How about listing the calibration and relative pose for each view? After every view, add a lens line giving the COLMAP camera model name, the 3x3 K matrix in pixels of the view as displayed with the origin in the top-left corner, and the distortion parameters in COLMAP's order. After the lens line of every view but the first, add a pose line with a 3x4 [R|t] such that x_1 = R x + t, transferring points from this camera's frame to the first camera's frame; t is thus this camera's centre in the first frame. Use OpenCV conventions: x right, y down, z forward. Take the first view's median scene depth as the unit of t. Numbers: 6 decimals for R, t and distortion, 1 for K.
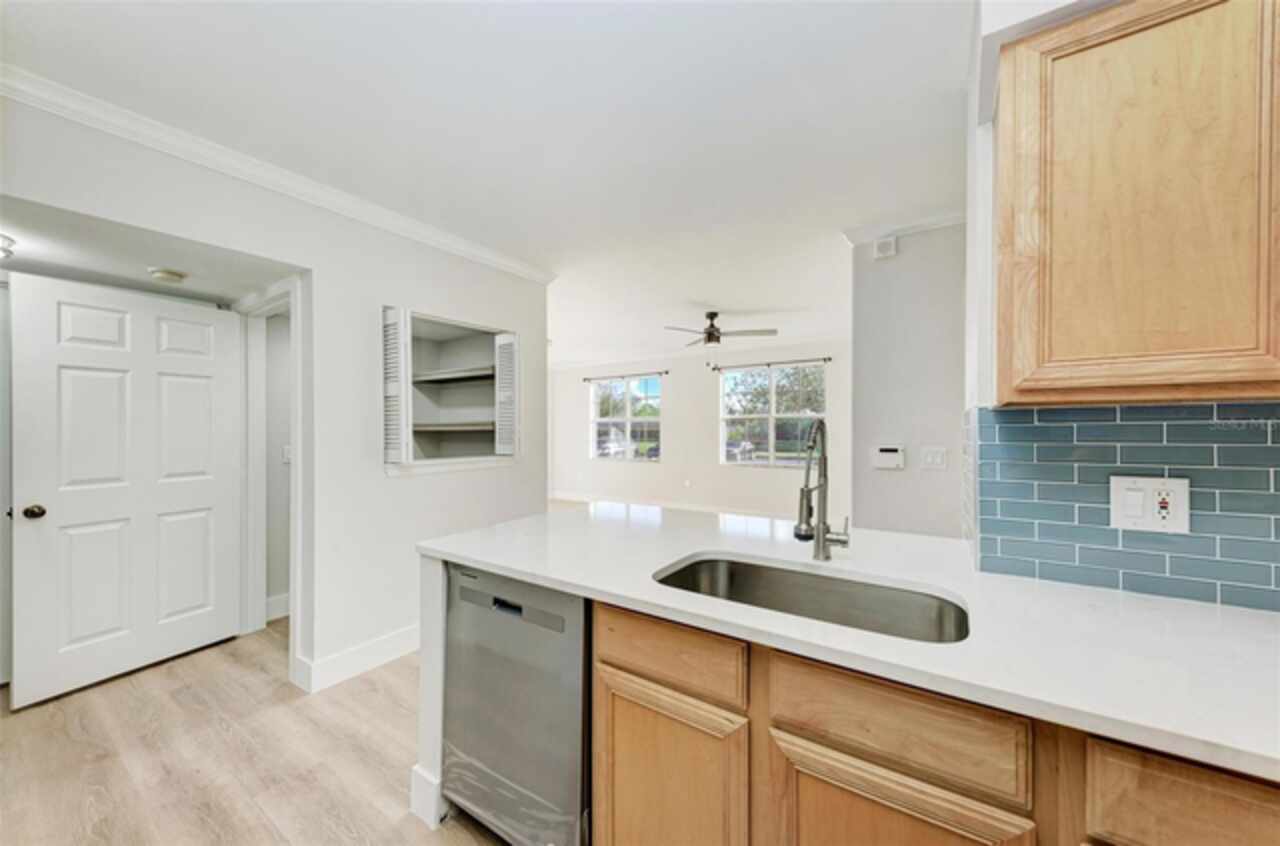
lens RADIAL K [[470.5, 0, 639.0], [0, 470.5, 433.5], [0, 0, 1]] dist [0.001129, -0.000037]
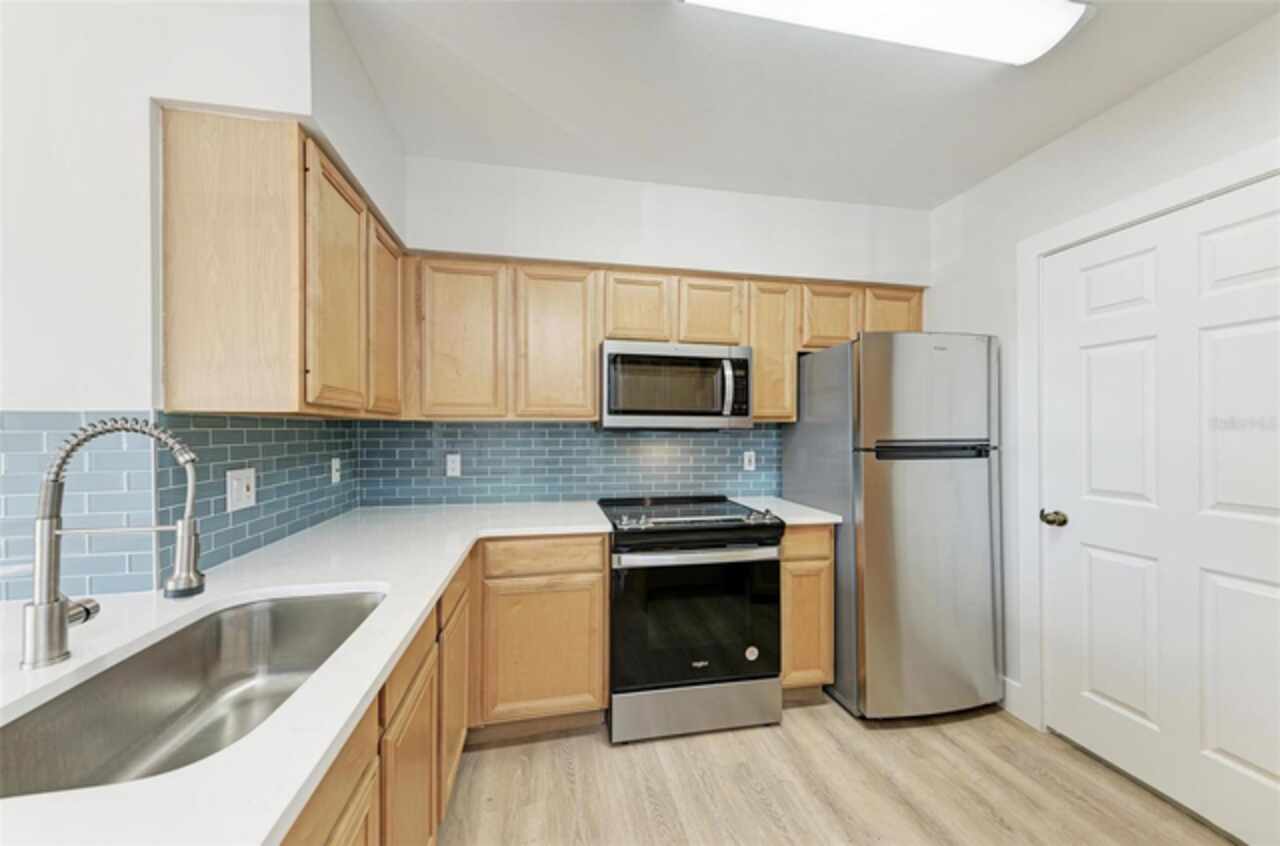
lens RADIAL K [[470.5, 0, 639.0], [0, 470.5, 433.5], [0, 0, 1]] dist [0.001129, -0.000037]
pose [[-0.712736, -0.003448, 0.701424, -0.624040], [0.008723, 0.999867, 0.013778, -0.017609], [-0.701378, 0.015939, -0.712611, 1.050774]]
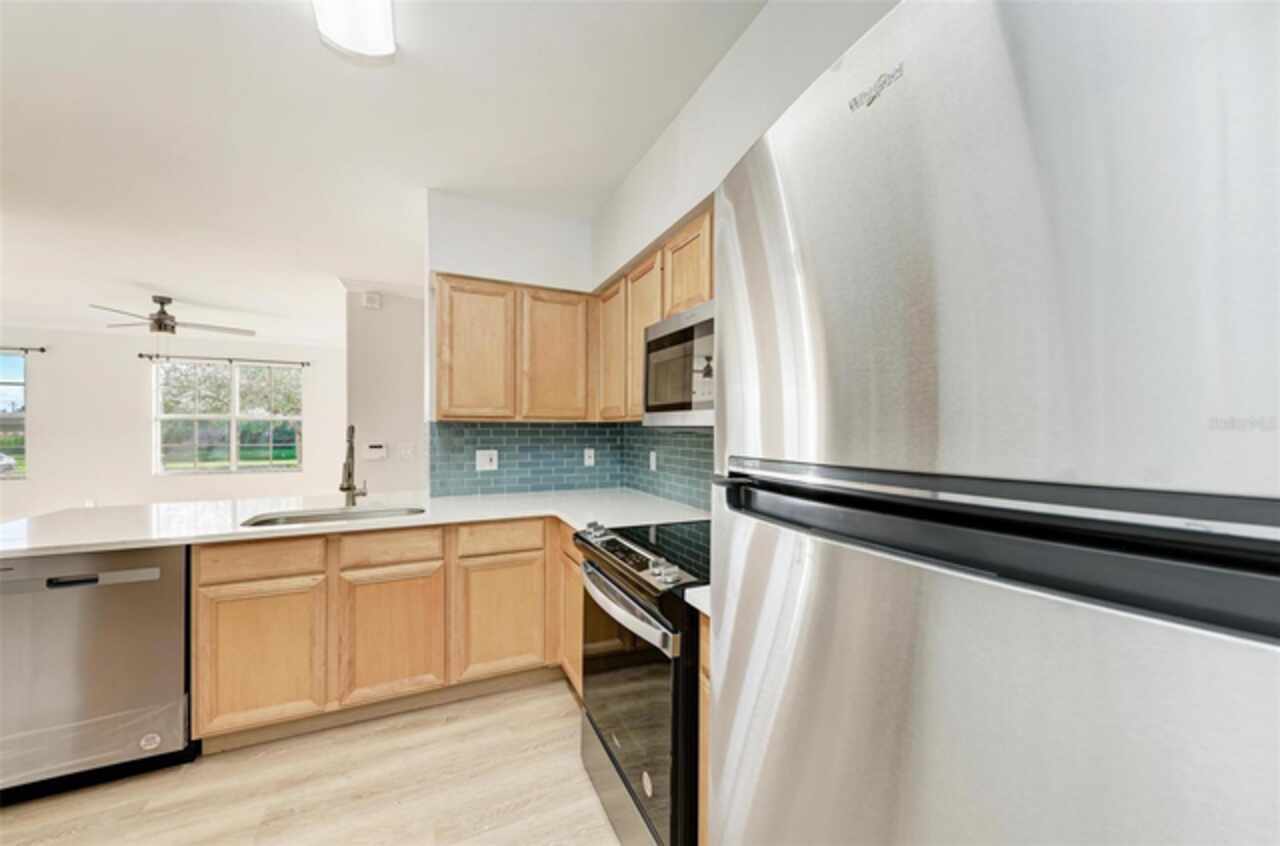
lens RADIAL K [[460.1, 0, 638.6], [0, 460.1, 430.7], [0, 0, 1]] dist [0.000316, -0.000103]
pose [[0.508450, 0.003752, 0.861084, -0.635190], [0.005485, 0.999956, -0.007596, 0.008702], [-0.861074, 0.008585, 0.508407, -0.938353]]
